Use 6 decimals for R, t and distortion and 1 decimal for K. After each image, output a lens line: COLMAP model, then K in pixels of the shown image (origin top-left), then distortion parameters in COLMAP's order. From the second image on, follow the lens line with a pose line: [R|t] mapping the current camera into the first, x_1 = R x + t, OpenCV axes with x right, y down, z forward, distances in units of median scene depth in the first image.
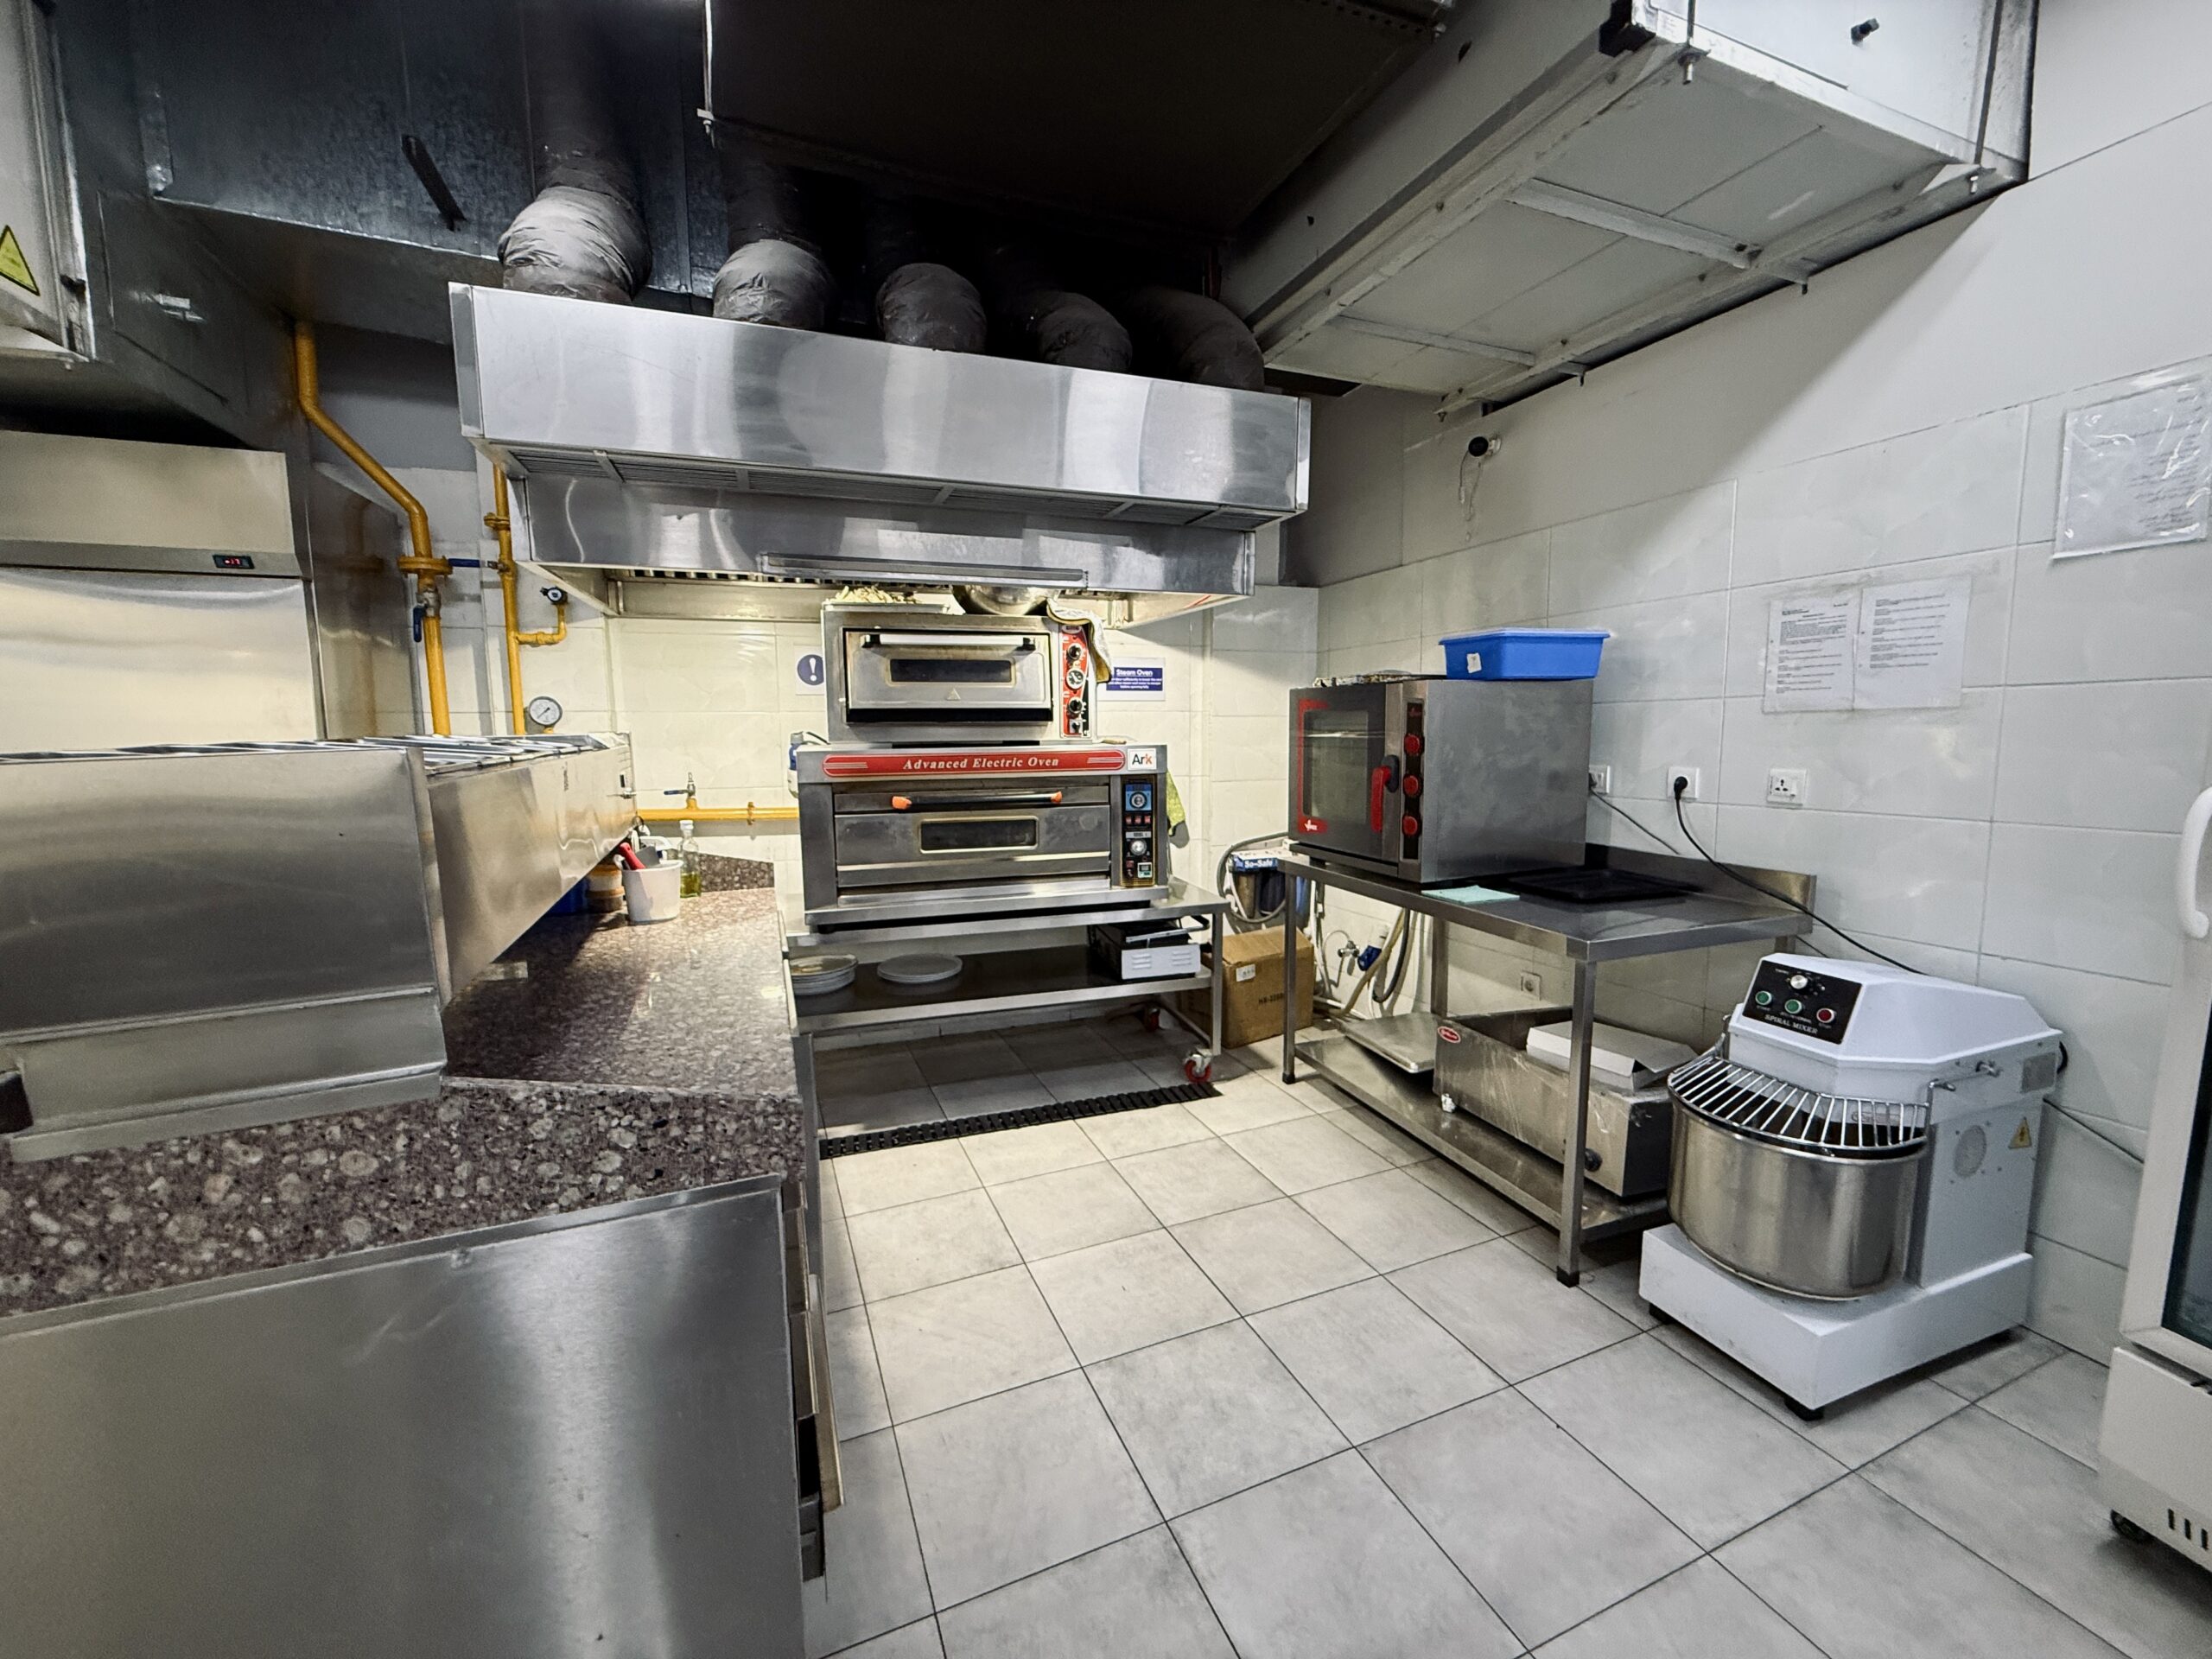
lens RADIAL K [[880.7, 0, 1099.9], [0, 880.7, 827.2], [0, 0, 1]] dist [0.000945, -0.000684]
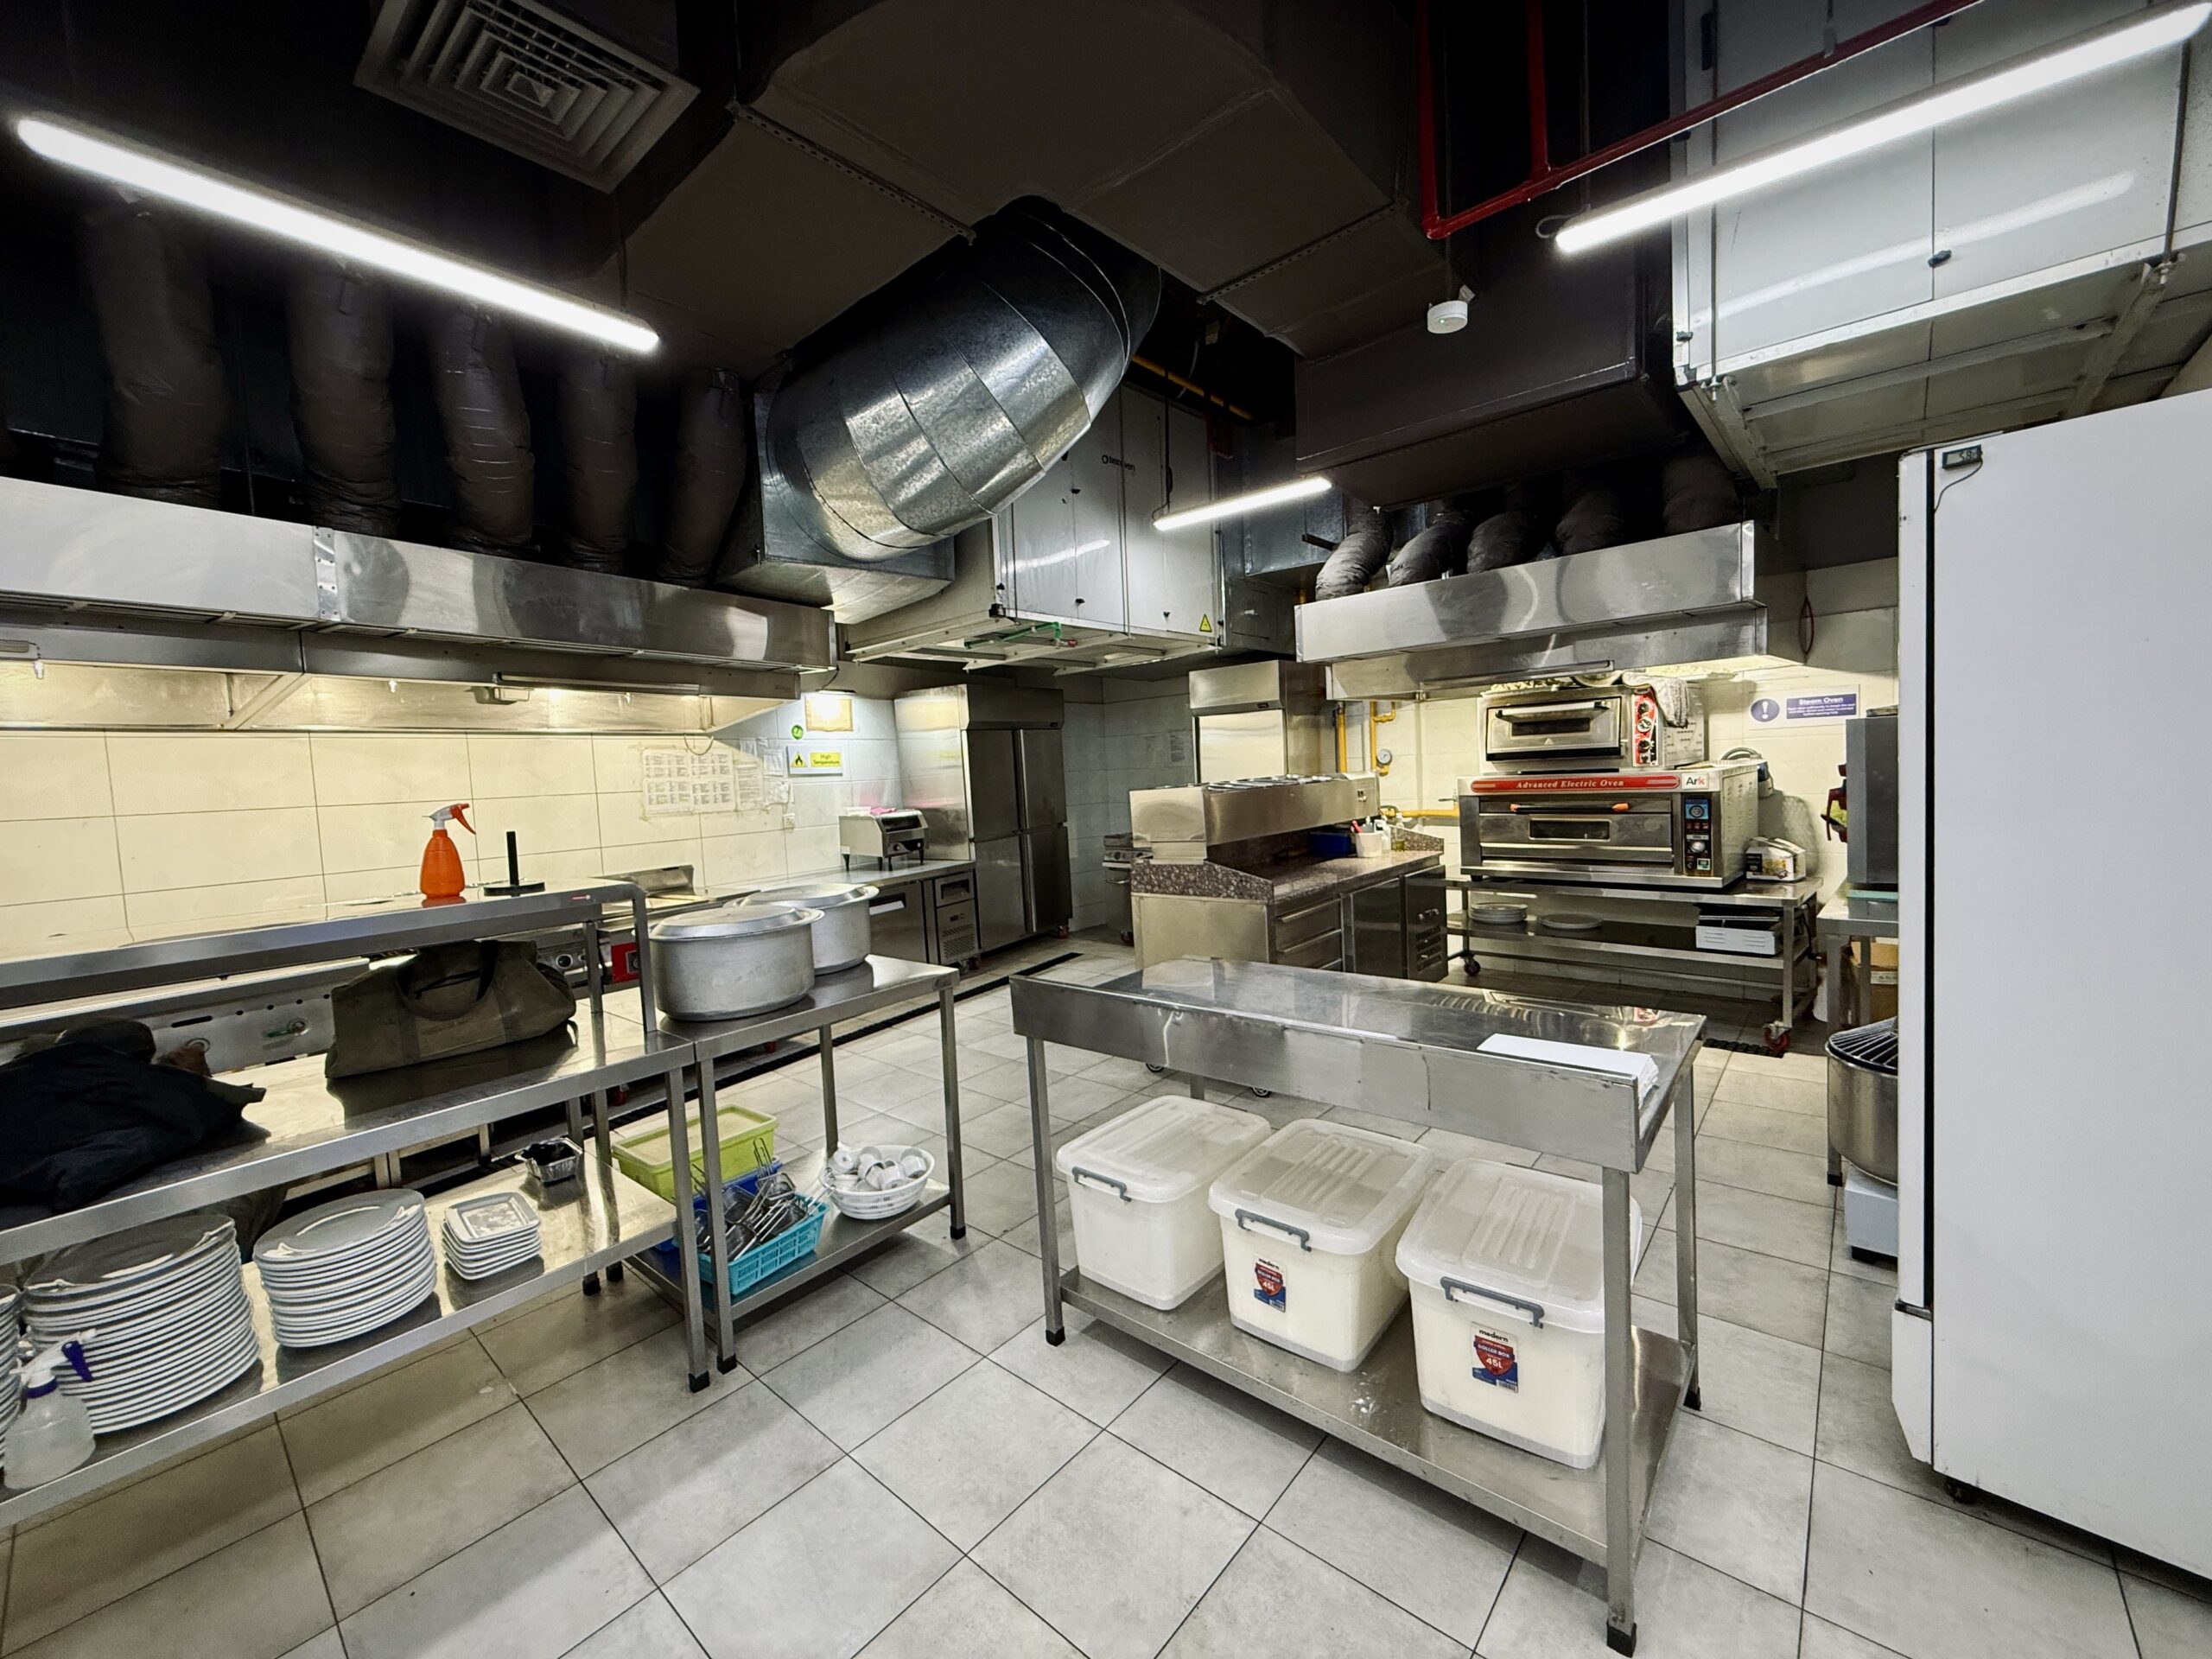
lens RADIAL K [[880.7, 0, 1102.1], [0, 880.7, 825.4], [0, 0, 1]] dist [0.000945, -0.000684]
pose [[0.445541, 0.042891, -0.894234, 0.871702], [-0.054628, 0.998293, 0.020664, 0.012713], [0.893593, 0.039643, 0.447123, -0.425066]]
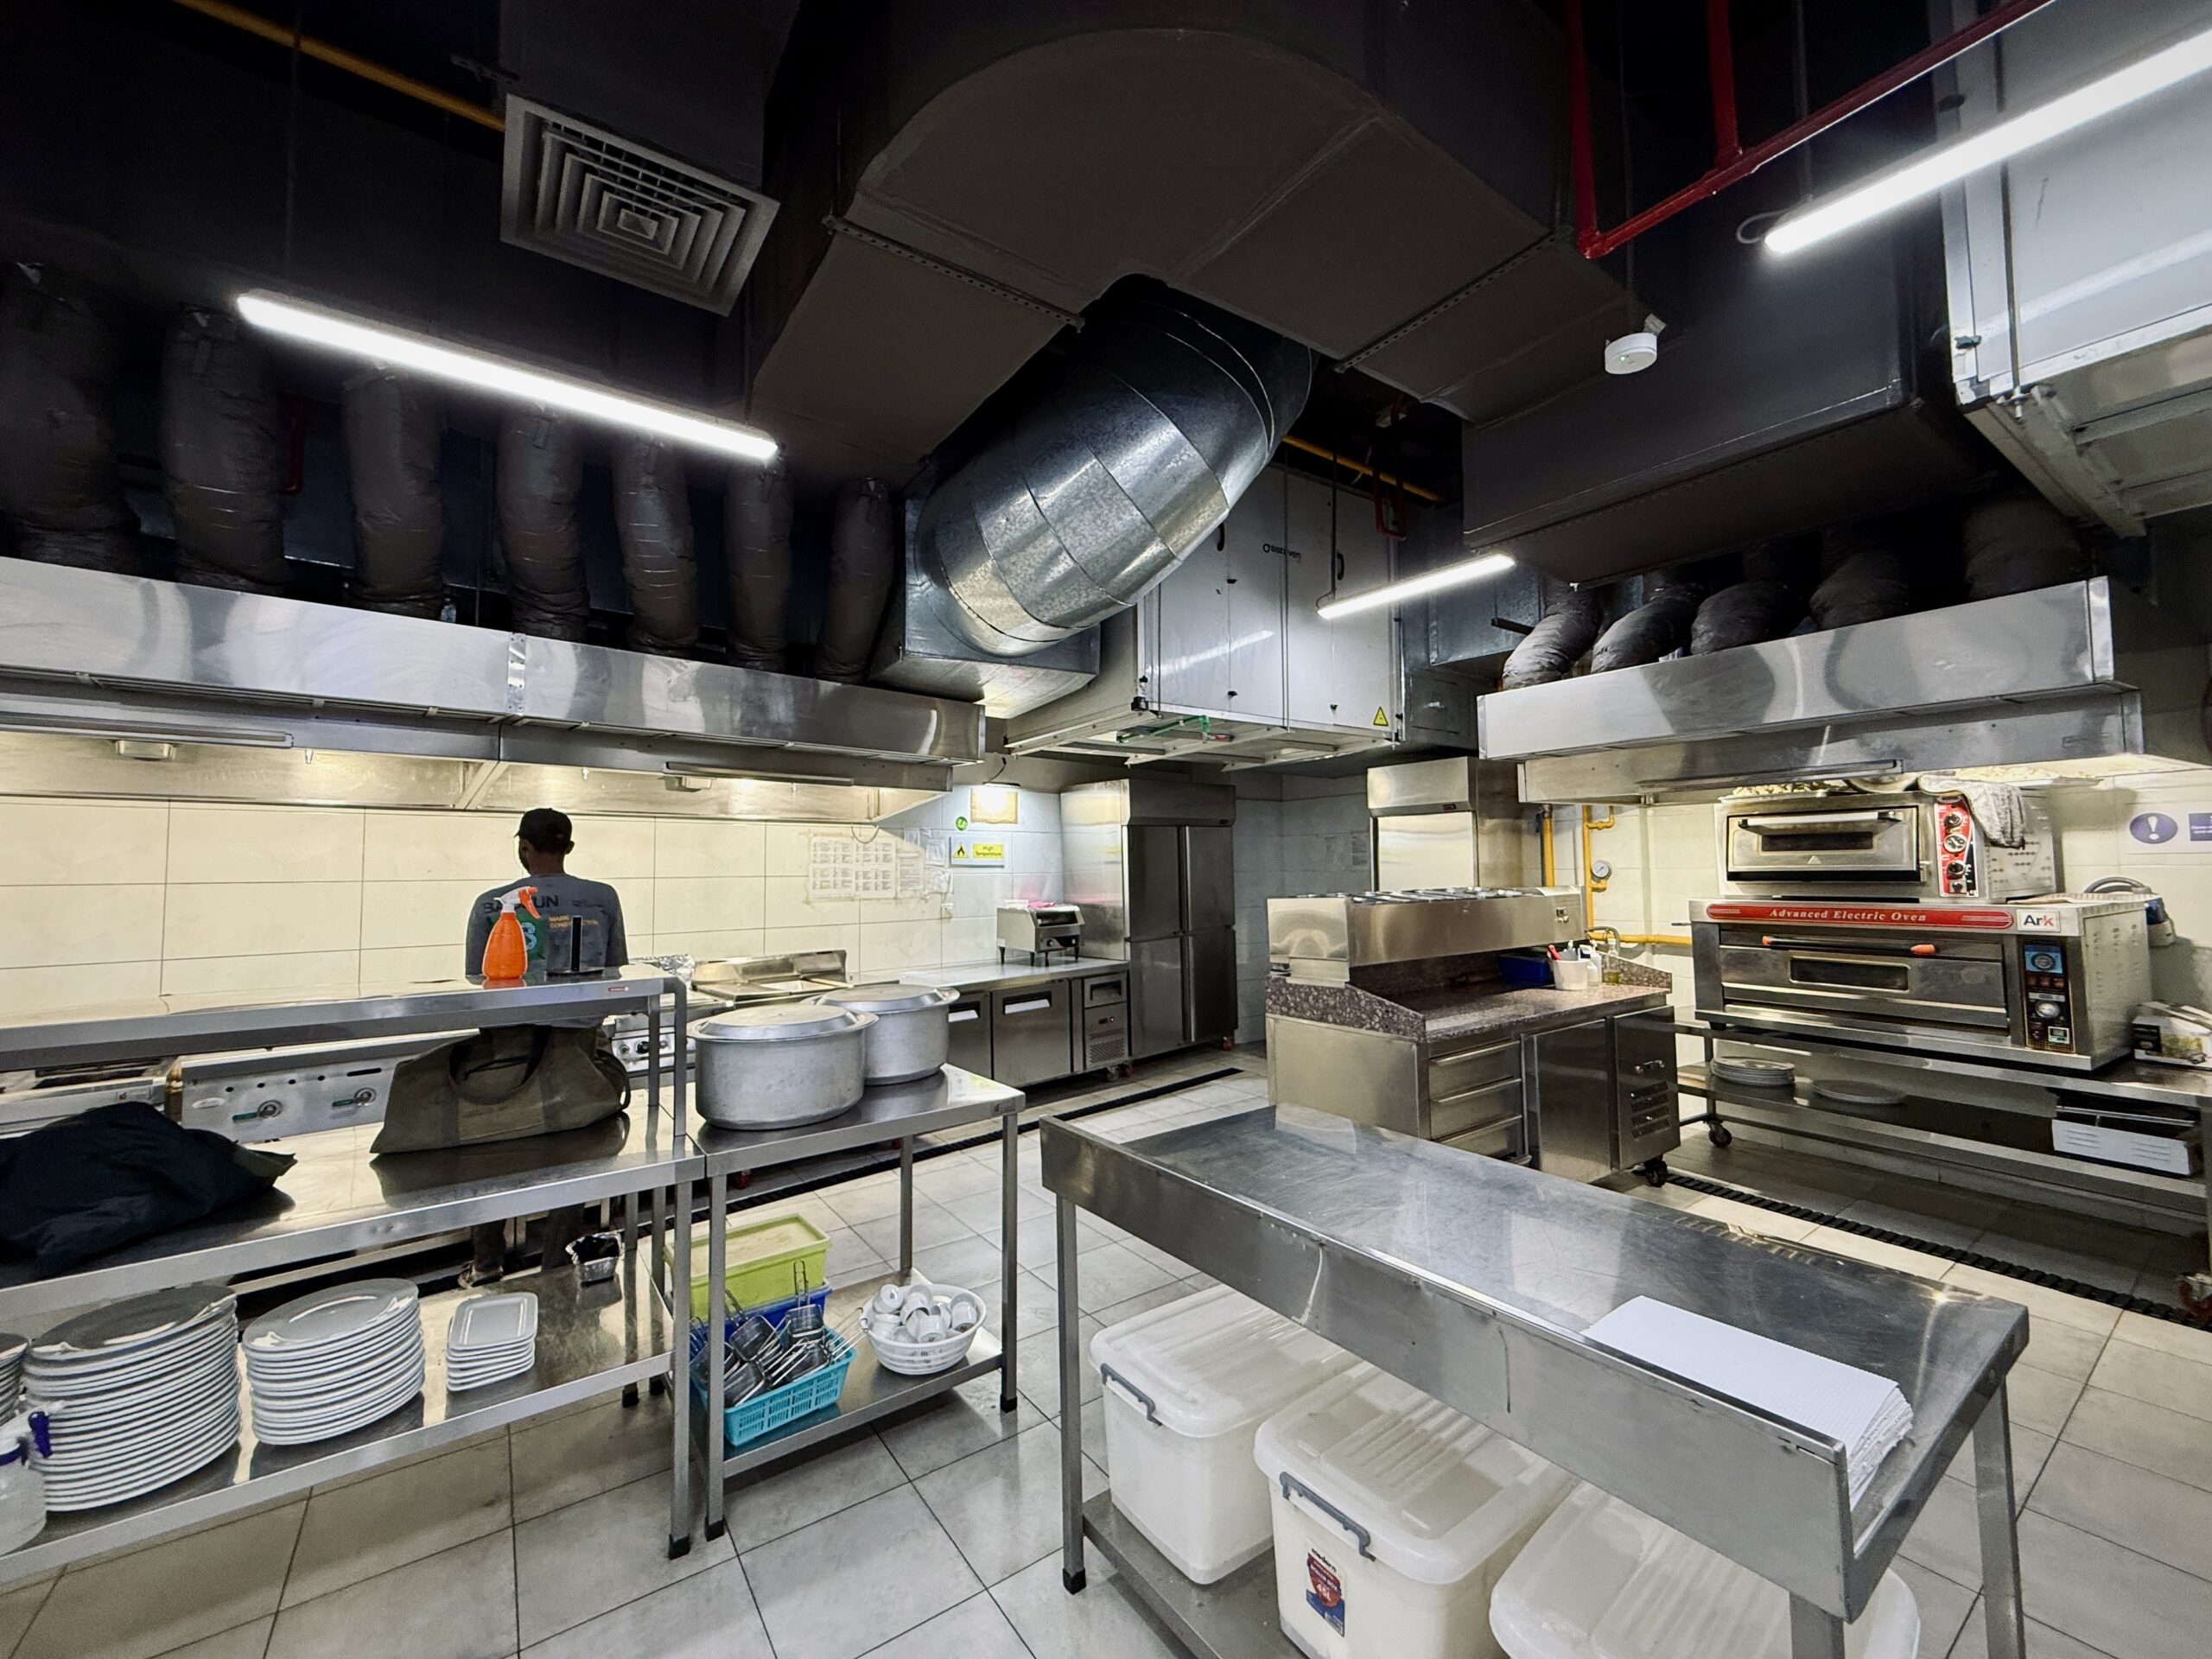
lens RADIAL K [[880.7, 0, 1101.4], [0, 880.7, 825.1], [0, 0, 1]] dist [0.000945, -0.000684]
pose [[0.218091, -0.044160, -0.974929, 0.817064], [-0.099615, 0.992751, -0.067251, -0.011293], [0.970831, 0.111784, 0.212111, -0.272173]]
